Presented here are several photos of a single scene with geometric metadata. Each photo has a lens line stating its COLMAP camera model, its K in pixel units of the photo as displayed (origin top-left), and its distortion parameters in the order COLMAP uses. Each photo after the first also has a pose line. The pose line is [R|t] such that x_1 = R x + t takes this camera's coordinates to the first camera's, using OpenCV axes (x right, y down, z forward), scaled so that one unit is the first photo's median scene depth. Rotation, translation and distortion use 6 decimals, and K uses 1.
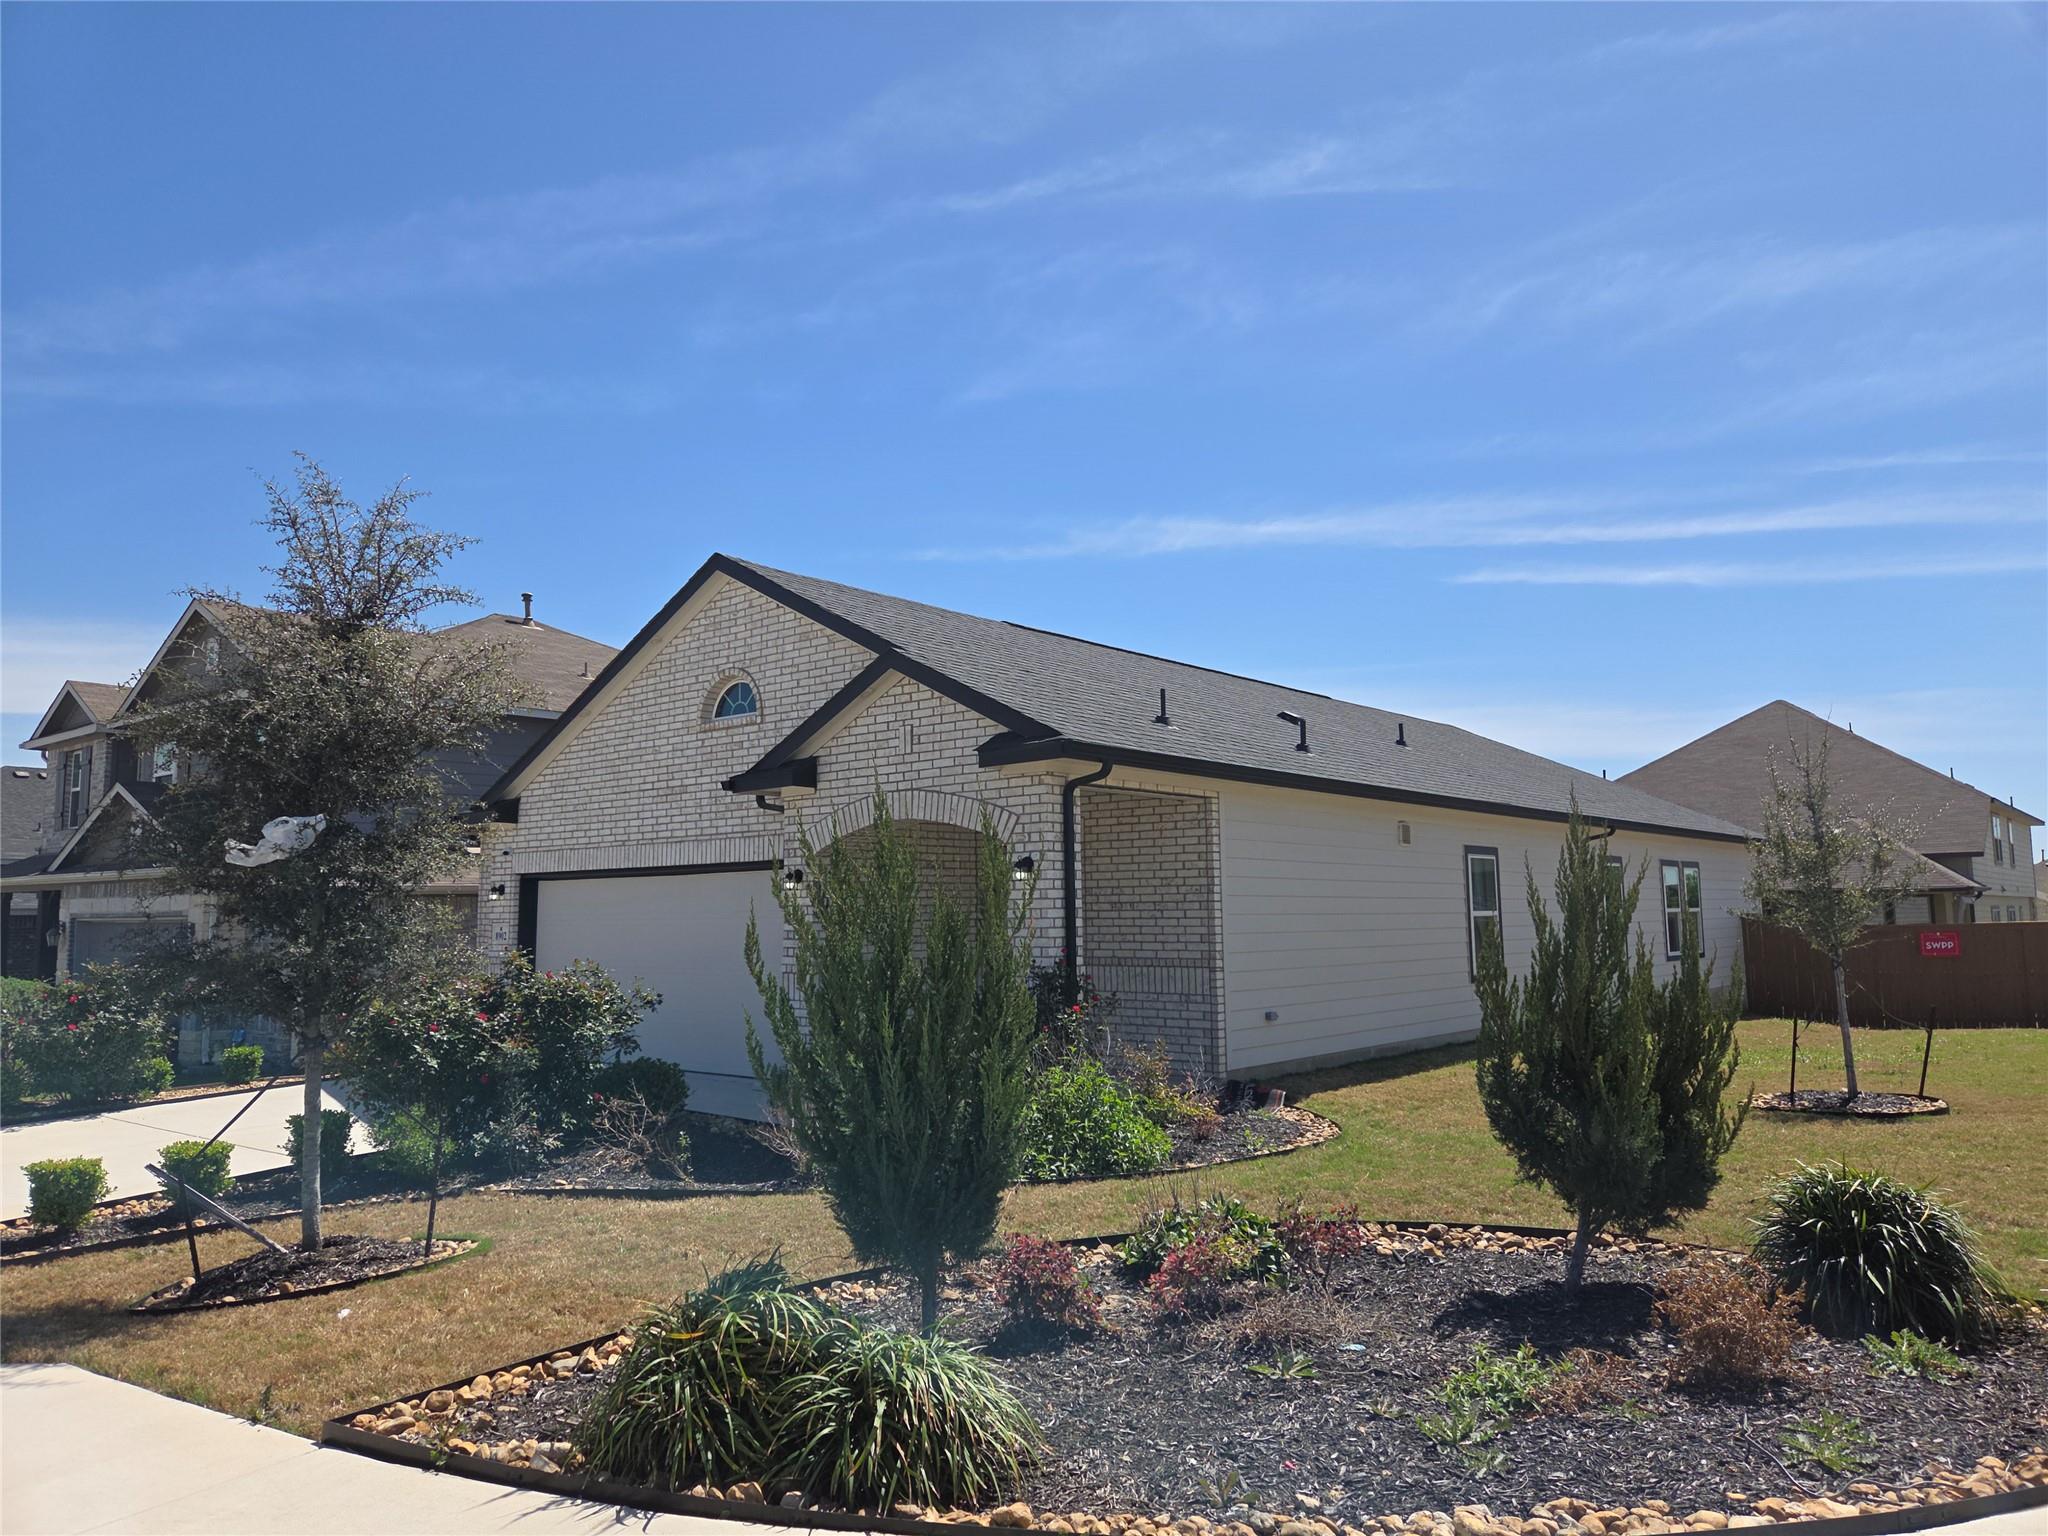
lens RADIAL K [[1366.3, 0, 1020.0], [0, 1366.3, 749.7], [0, 0, 1]] dist [0.083539, -0.069253]
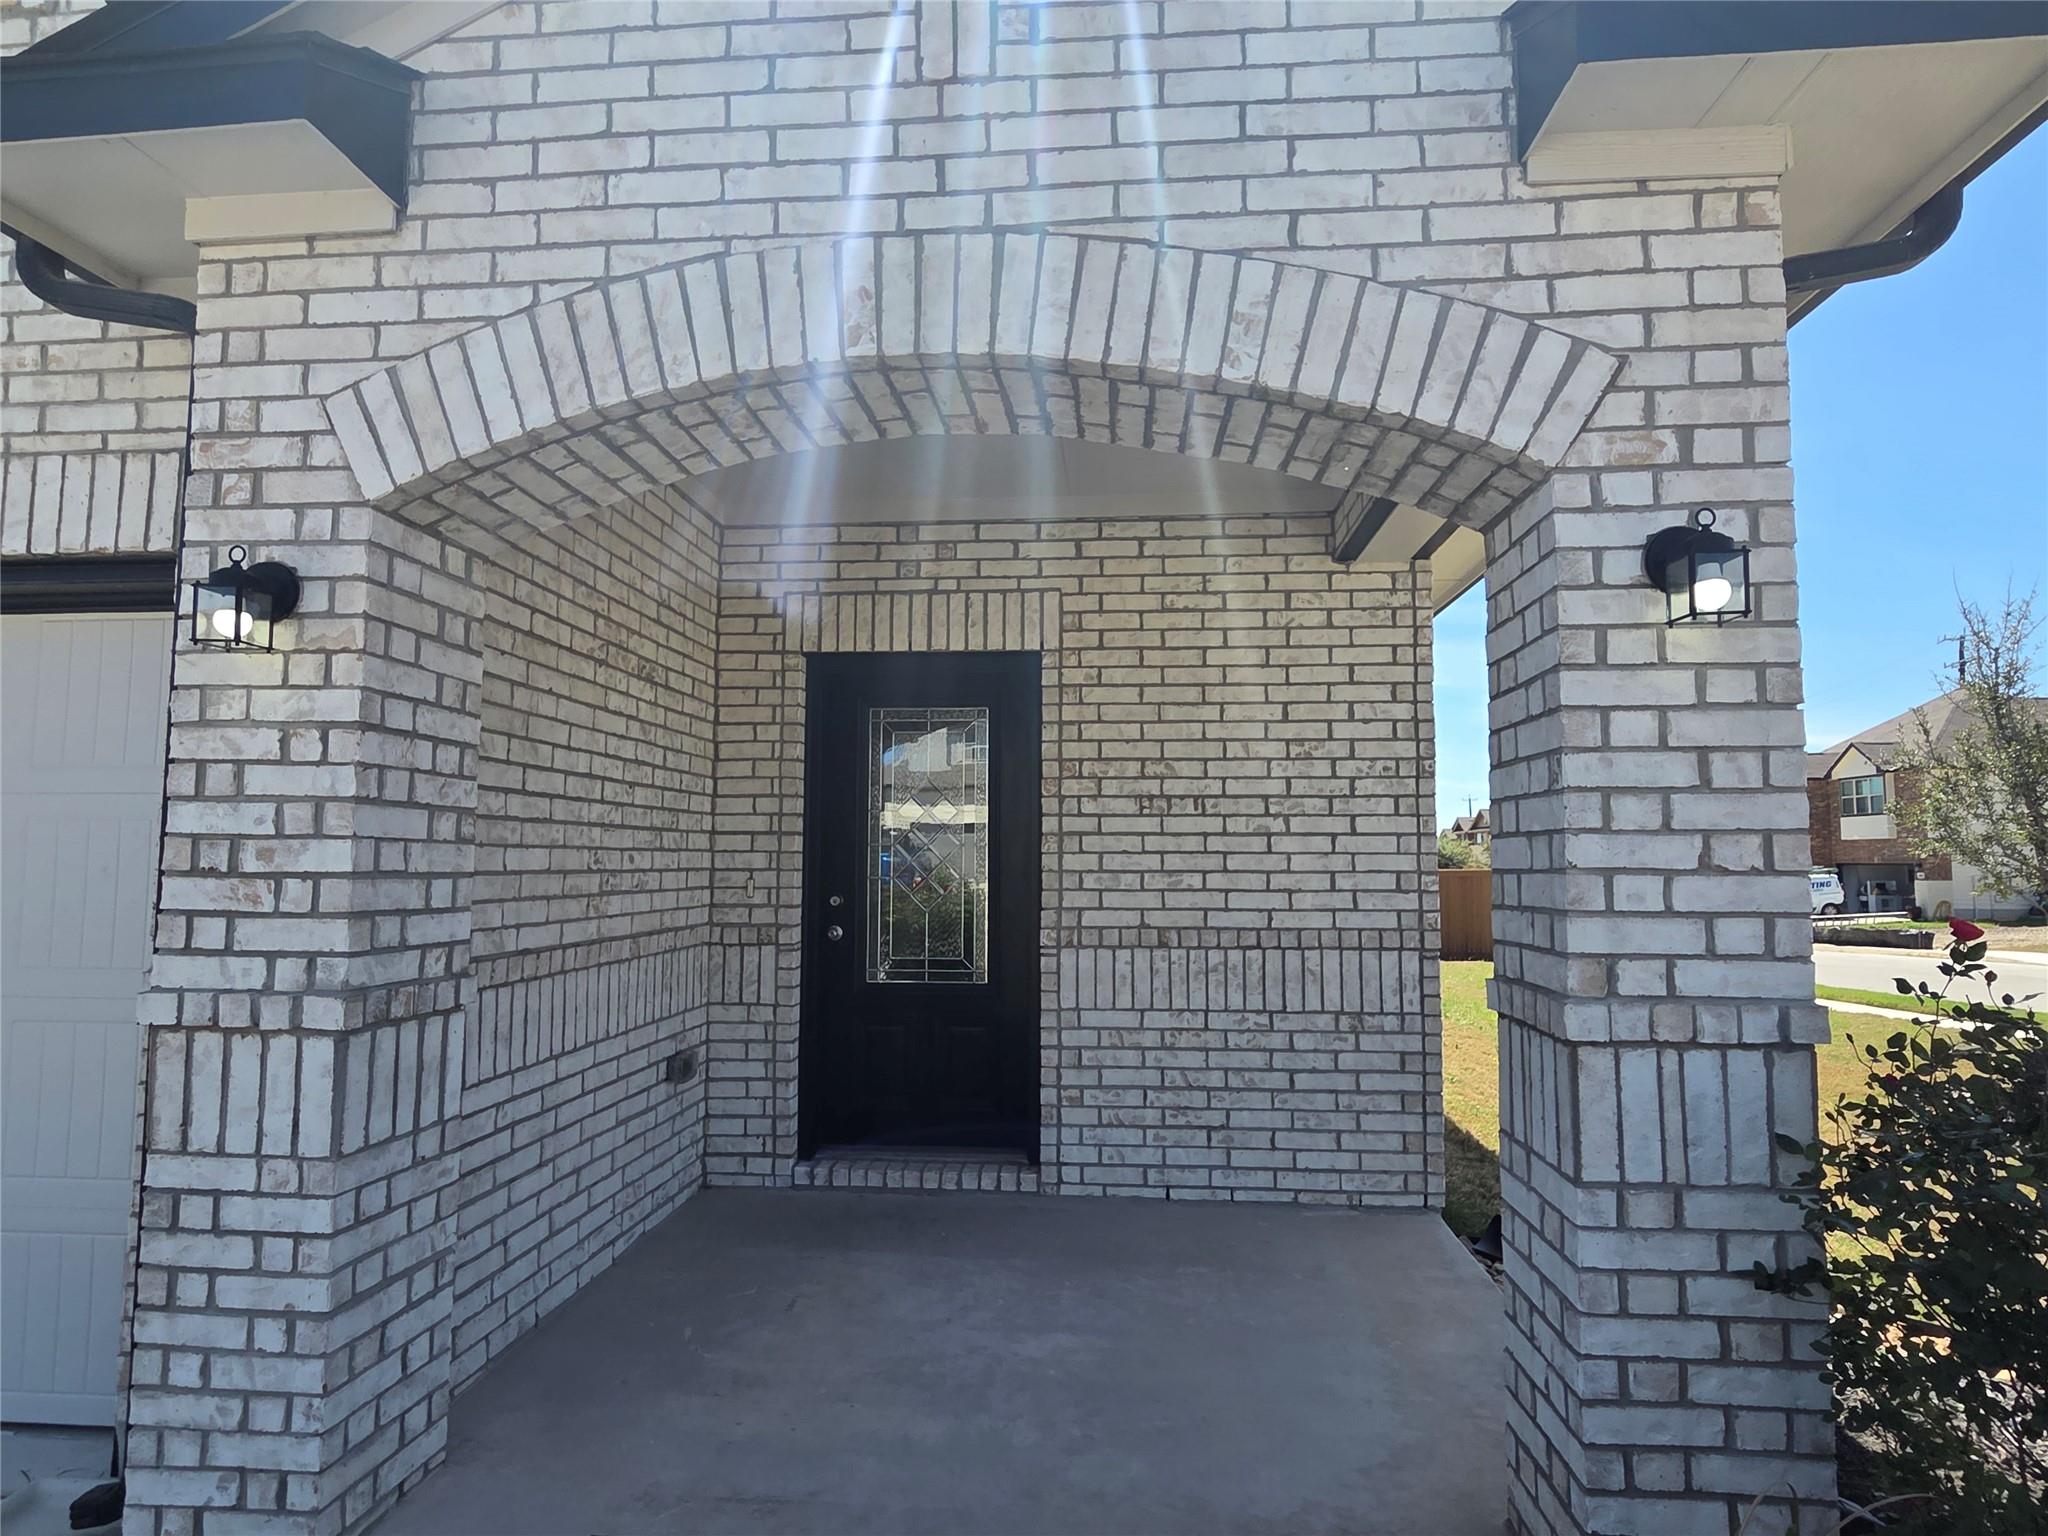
lens RADIAL K [[1126.2, 0, 1025.4], [0, 1126.2, 781.0], [0, 0, 1]] dist [0.002100, 0.000721]
pose [[0.815585, 0.056559, 0.575867, -0.180890], [-0.081924, 0.996473, 0.018157, 0.119144], [-0.572809, -0.061986, 0.817342, 0.850870]]
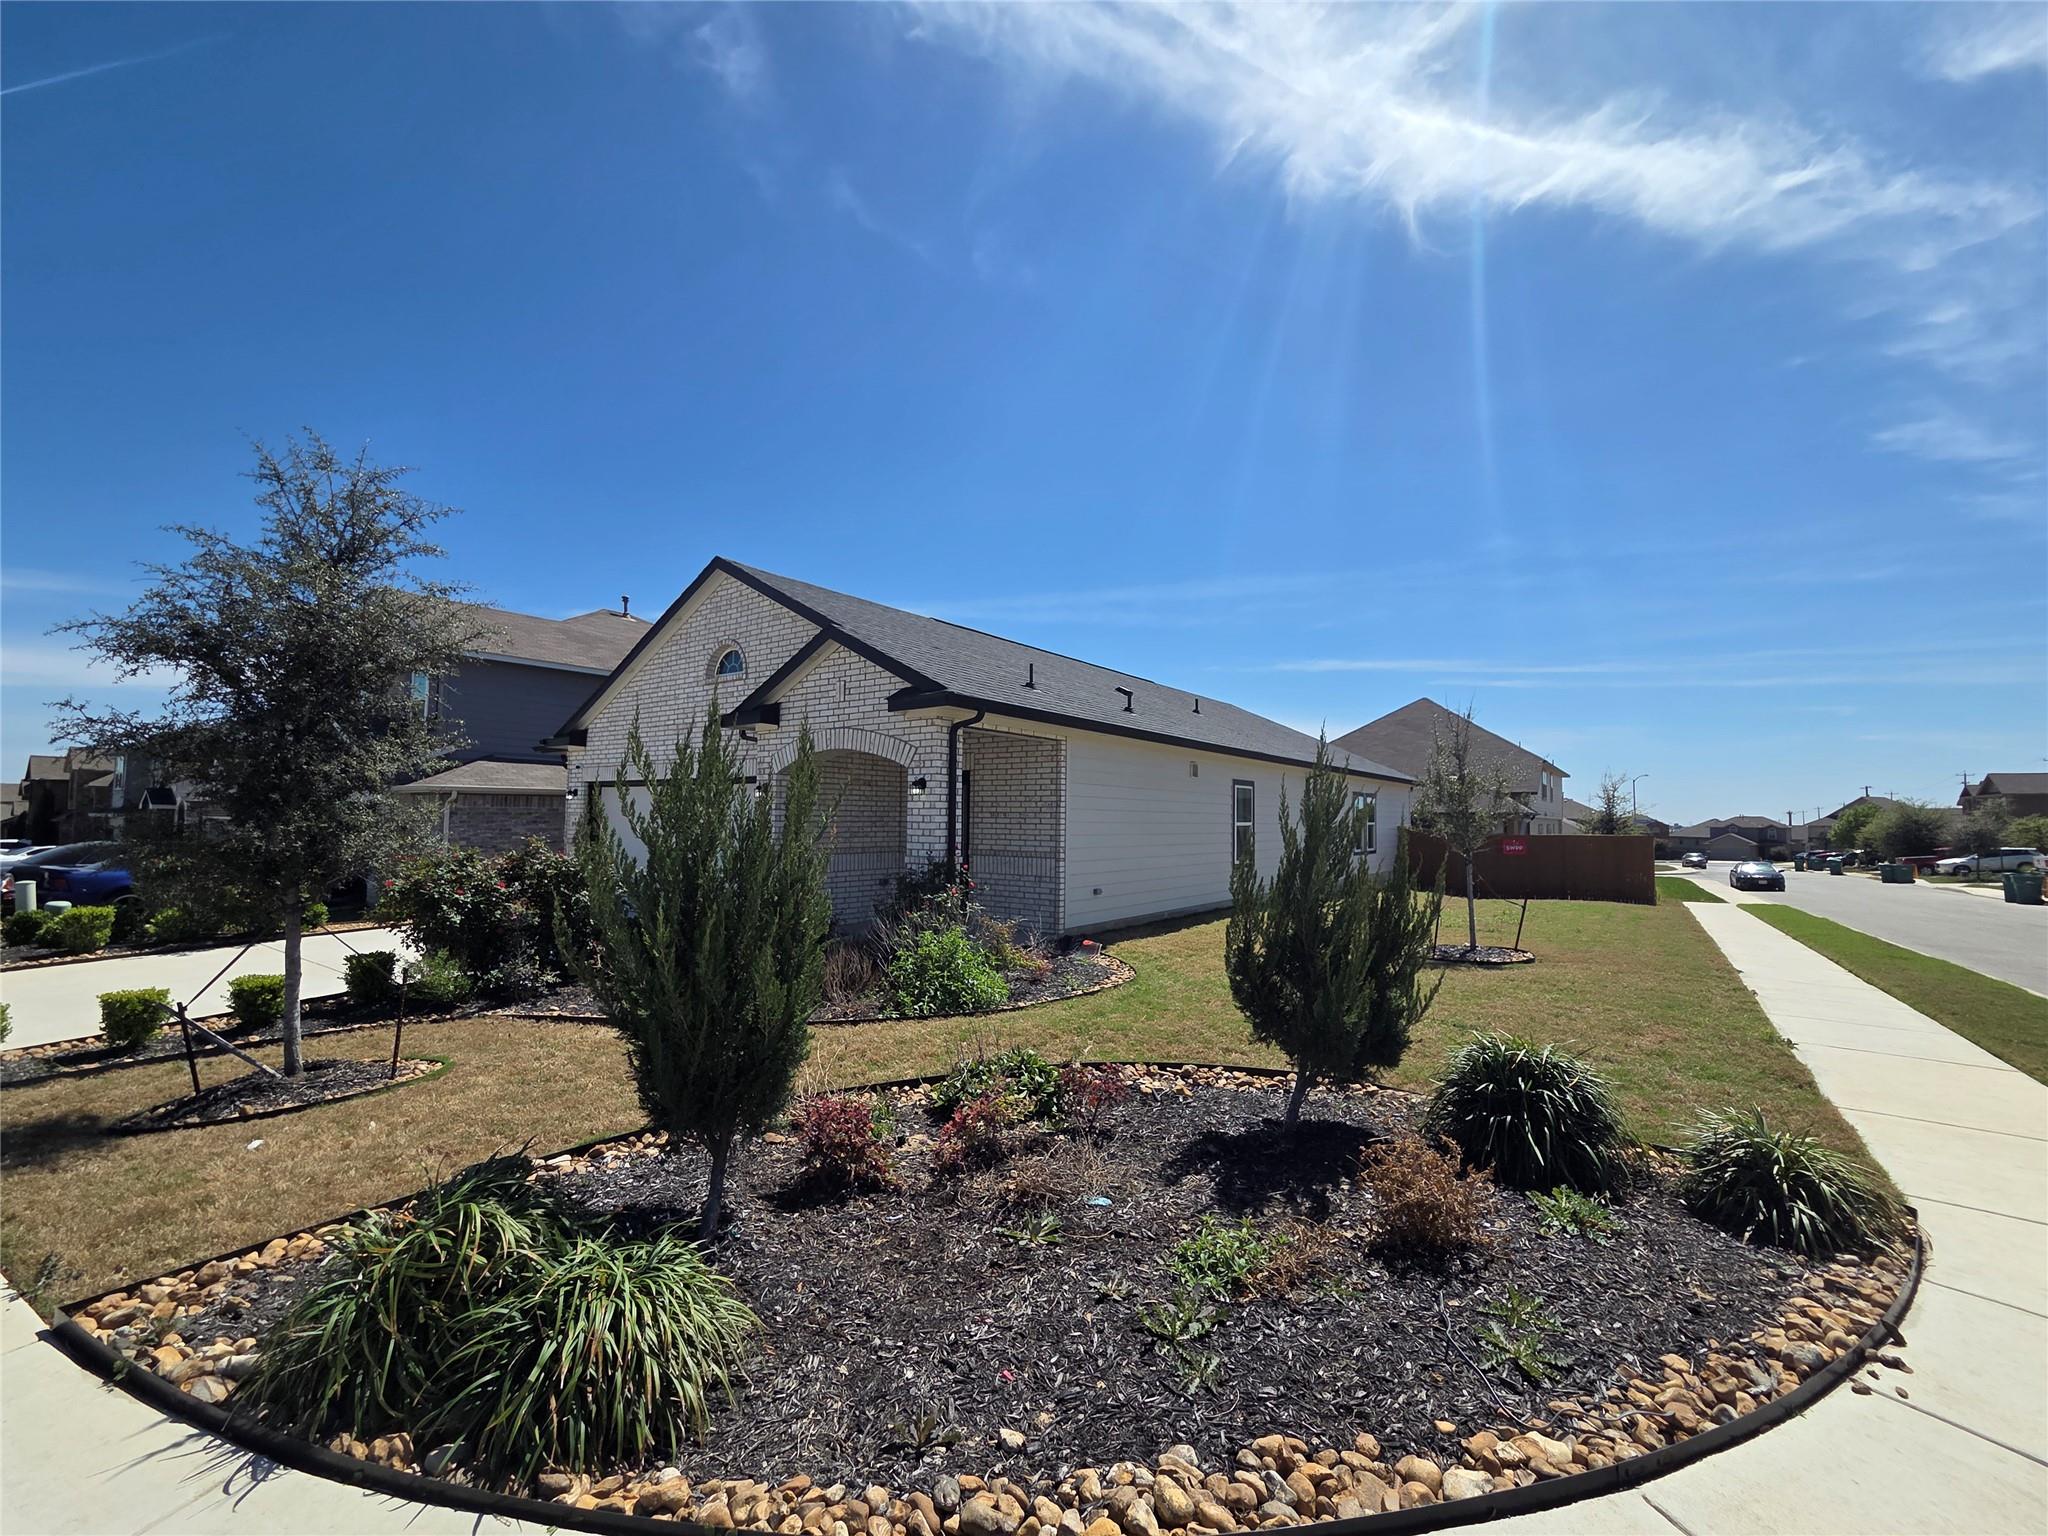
lens RADIAL K [[838.8, 0, 1023.8], [0, 838.8, 777.4], [0, 0, 1]] dist [-0.000540, 0.000574]
pose [[0.997689, 0.025758, 0.062870, 0.051414], [-0.030119, 0.997132, 0.069431, 0.015156], [-0.060901, -0.071164, 0.995604, 0.141671]]
